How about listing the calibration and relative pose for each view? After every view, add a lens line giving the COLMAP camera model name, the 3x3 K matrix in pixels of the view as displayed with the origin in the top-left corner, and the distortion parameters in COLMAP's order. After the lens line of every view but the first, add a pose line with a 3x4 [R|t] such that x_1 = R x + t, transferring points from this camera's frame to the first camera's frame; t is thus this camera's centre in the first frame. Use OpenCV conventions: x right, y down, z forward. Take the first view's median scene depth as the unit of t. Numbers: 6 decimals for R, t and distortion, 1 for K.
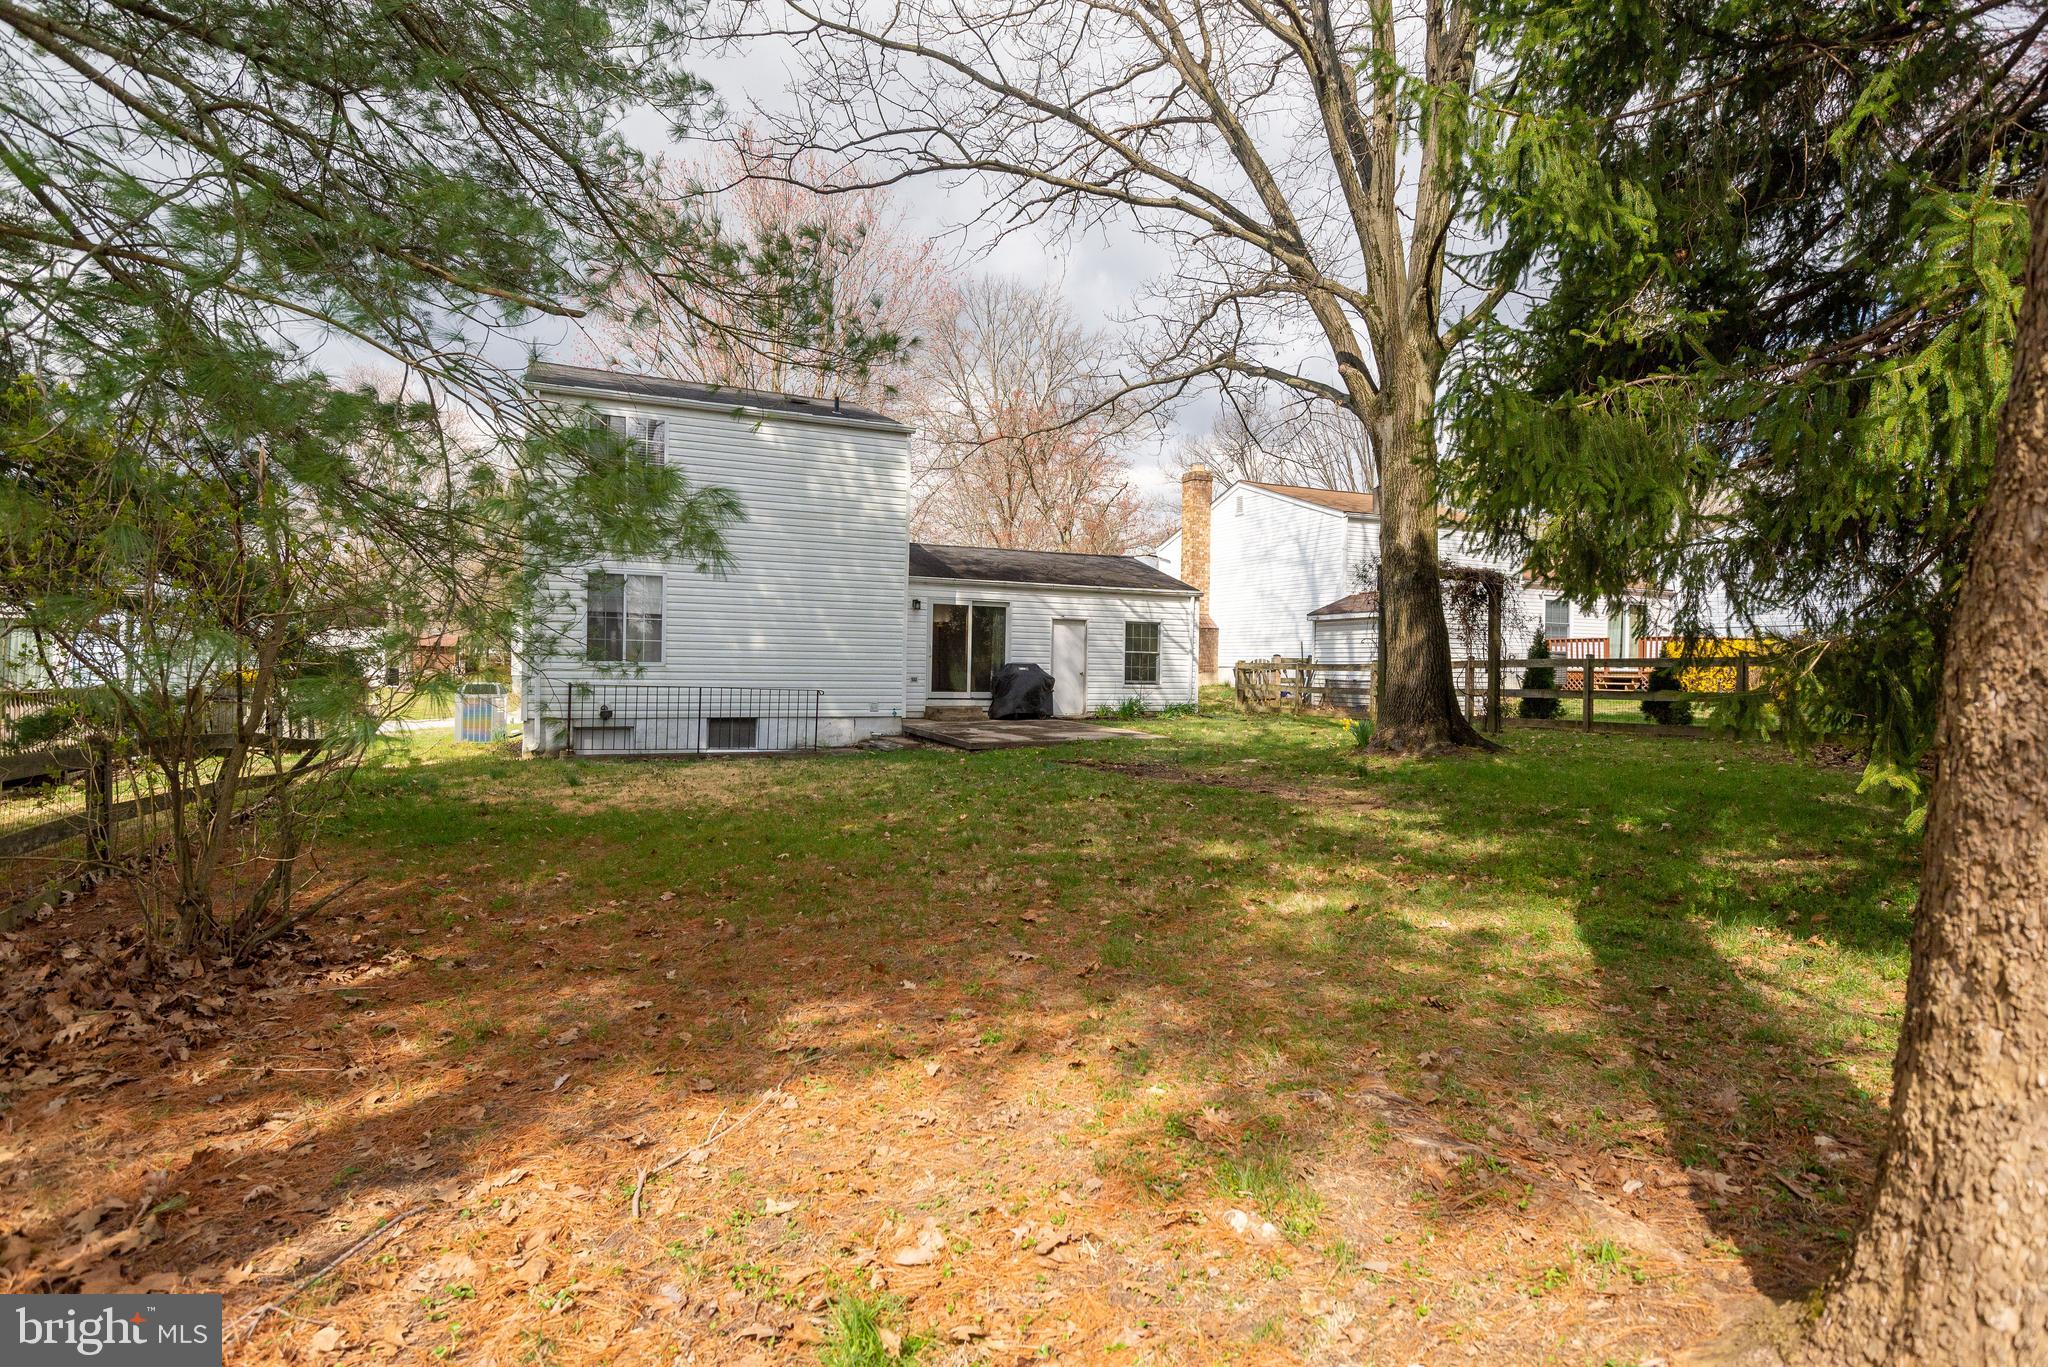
lens RADIAL K [[1034.7, 0, 1019.7], [0, 1034.7, 650.7], [0, 0, 1]] dist [0.017406, -0.012034]
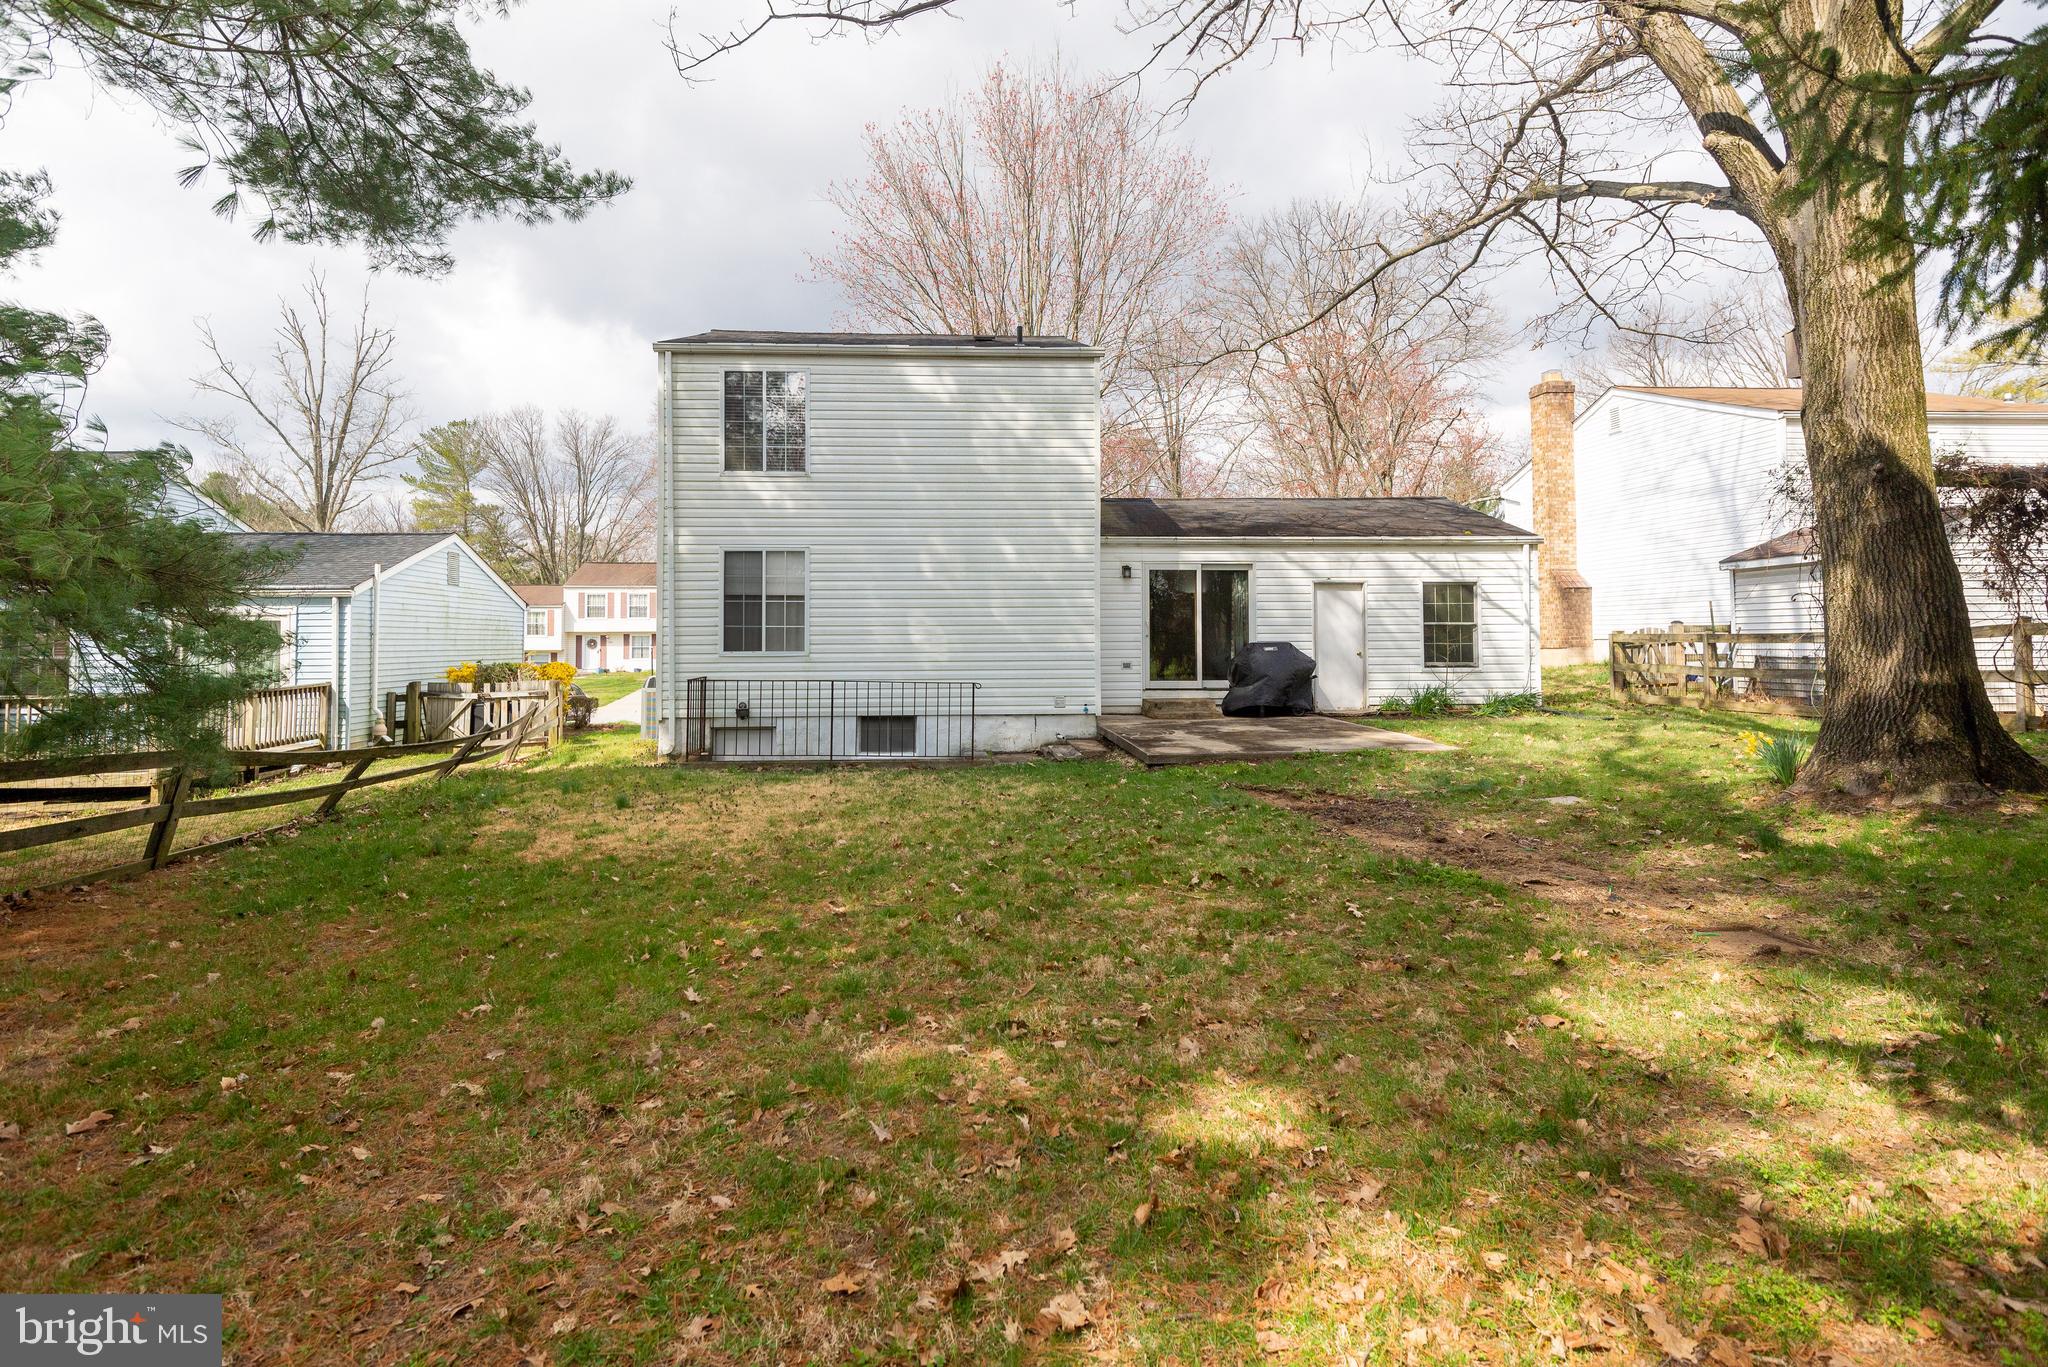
lens RADIAL K [[1080.0, 0, 961.9], [0, 1080.0, 595.4], [0, 0, 1]] dist [-0.000639, -0.002876]
pose [[0.930443, -0.036086, -0.364655, 0.082515], [0.024824, 0.999060, -0.035526, 0.000122], [0.365594, 0.024003, 0.930465, 0.176725]]
